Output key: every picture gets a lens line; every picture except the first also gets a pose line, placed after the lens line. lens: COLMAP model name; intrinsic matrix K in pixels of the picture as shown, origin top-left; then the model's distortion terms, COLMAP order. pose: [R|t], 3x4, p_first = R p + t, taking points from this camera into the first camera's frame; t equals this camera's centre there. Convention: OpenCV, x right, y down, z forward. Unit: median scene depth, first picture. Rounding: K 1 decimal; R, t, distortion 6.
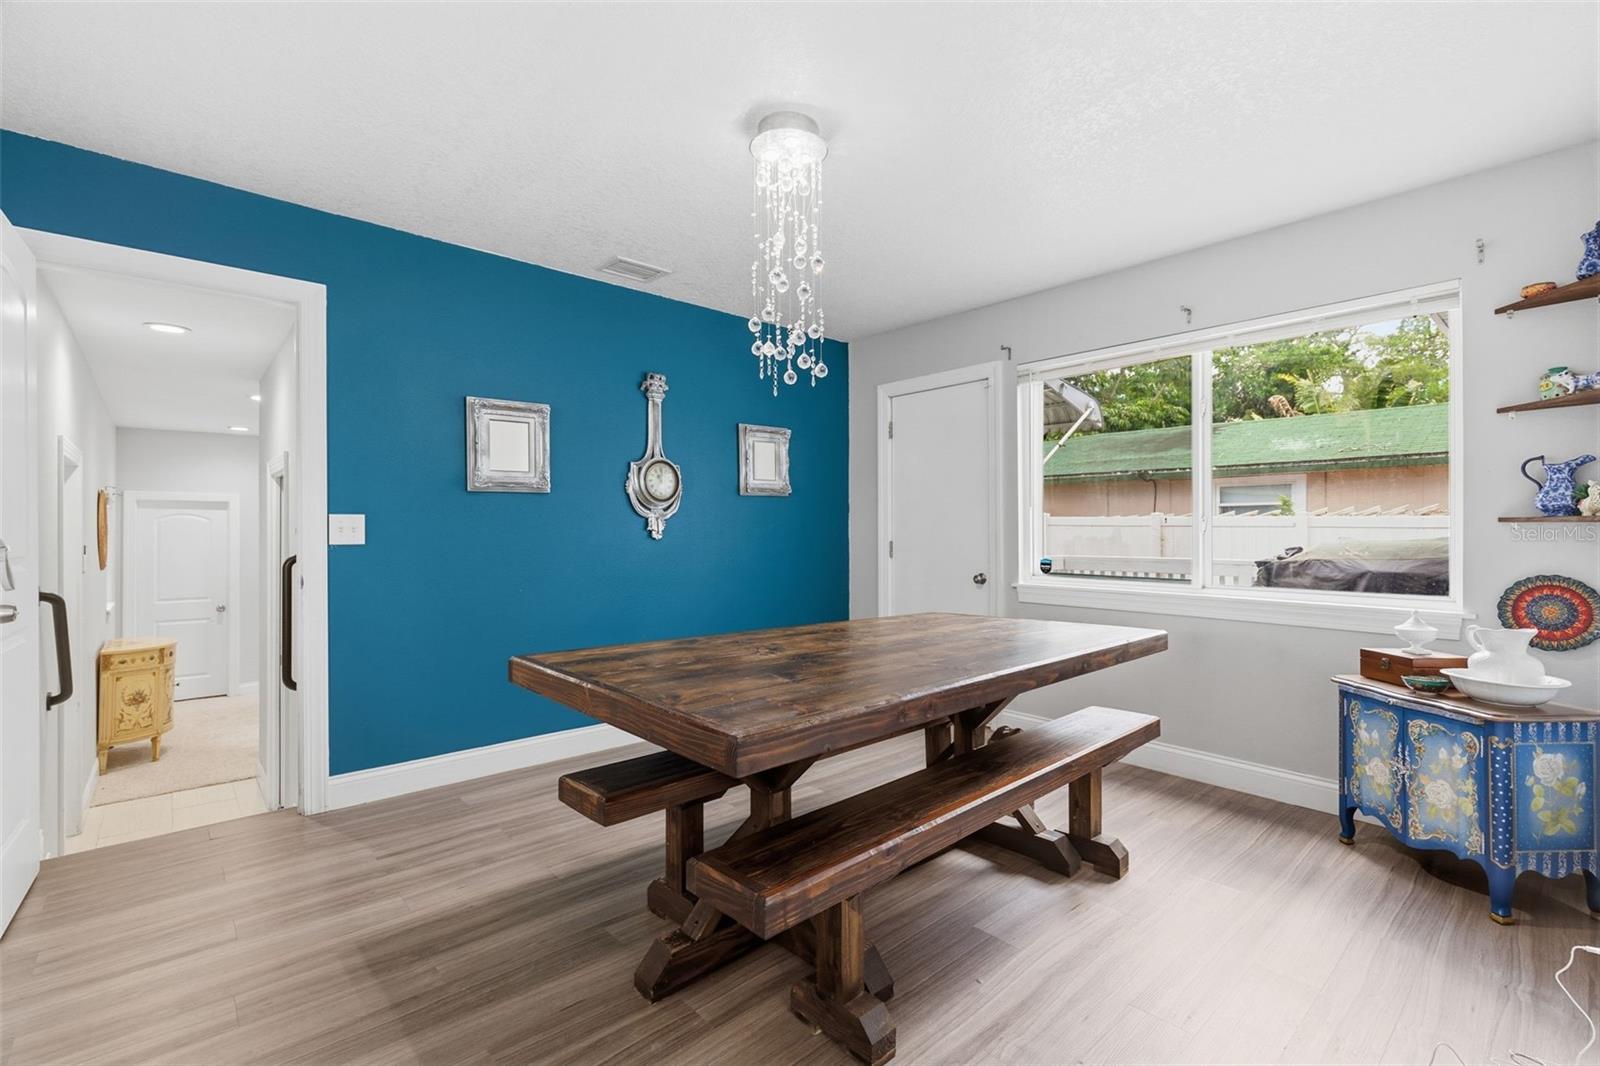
lens RADIAL K [[714.7, 0, 803.2], [0, 714.7, 532.3], [0, 0, 1]] dist [0.003513, -0.000617]
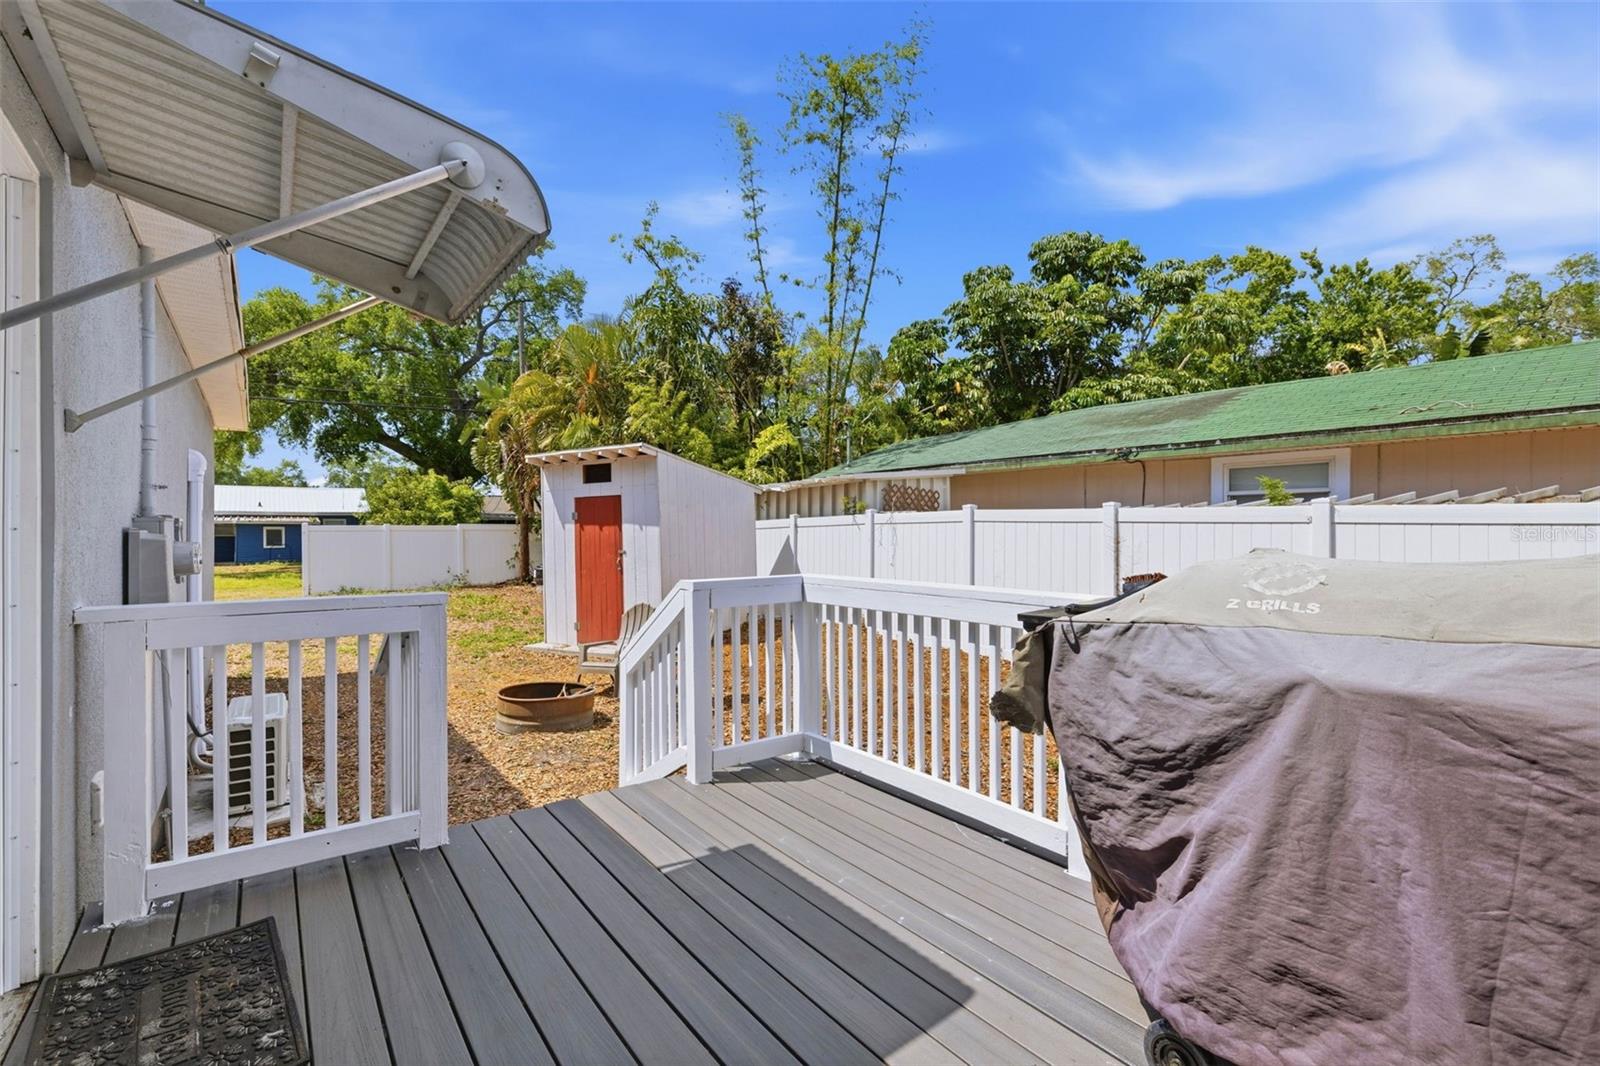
lens RADIAL K [[714.7, 0, 803.2], [0, 714.7, 532.3], [0, 0, 1]] dist [0.003513, -0.000617]
pose [[0.996744, 0.000152, -0.080636, 0.305122], [-0.000056, 0.999999, 0.001195, -0.000310], [0.080636, -0.001186, 0.996743, 0.351981]]
